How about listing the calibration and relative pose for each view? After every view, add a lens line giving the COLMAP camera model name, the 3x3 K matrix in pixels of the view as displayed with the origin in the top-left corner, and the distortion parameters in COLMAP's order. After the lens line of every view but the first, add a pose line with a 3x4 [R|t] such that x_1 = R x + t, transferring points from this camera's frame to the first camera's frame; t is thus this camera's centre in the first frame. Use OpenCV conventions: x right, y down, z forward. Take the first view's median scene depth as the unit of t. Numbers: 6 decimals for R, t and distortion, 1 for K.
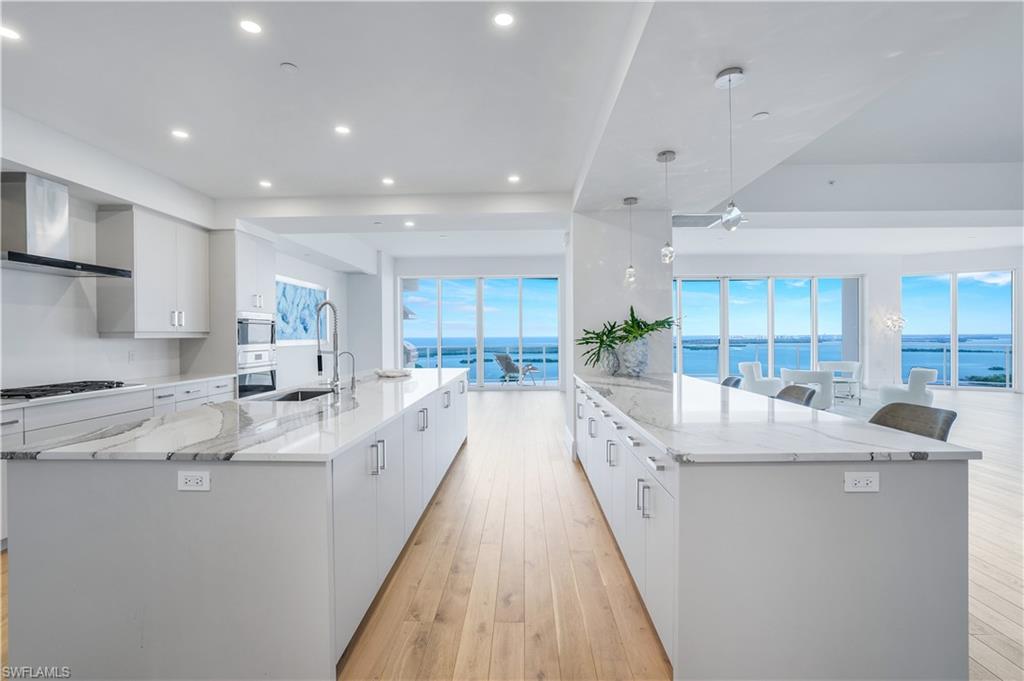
lens RADIAL K [[459.2, 0, 511.6], [0, 459.2, 336.9], [0, 0, 1]] dist [-0.053237, 0.019767]
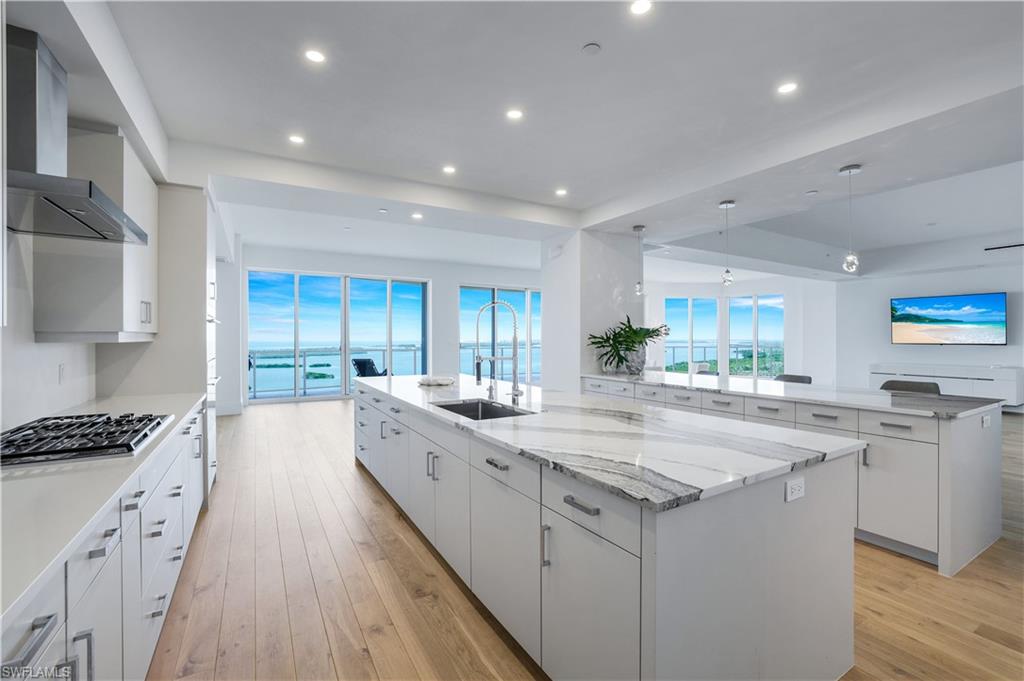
lens RADIAL K [[442.5, 0, 513.8], [0, 442.5, 338.0], [0, 0, 1]] dist [-0.033710, 0.010626]
pose [[0.847431, 0.005589, 0.530876, -0.533993], [-0.002463, 0.999975, -0.006596, -0.000457], [-0.530900, 0.004282, 0.847424, 0.158362]]
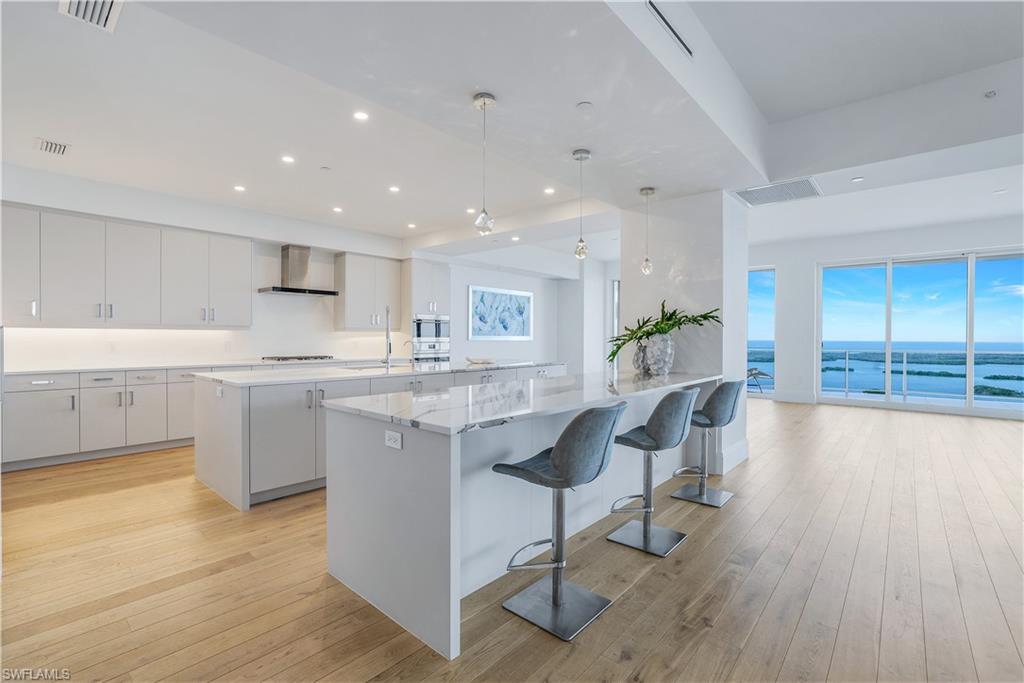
lens RADIAL K [[459.2, 0, 511.6], [0, 459.2, 337.9], [0, 0, 1]] dist [-0.053237, 0.019767]
pose [[0.767193, 0.014093, -0.641262, 0.557358], [-0.014846, 0.999881, 0.004213, 0.008604], [0.641245, 0.006289, 0.767311, 0.067572]]
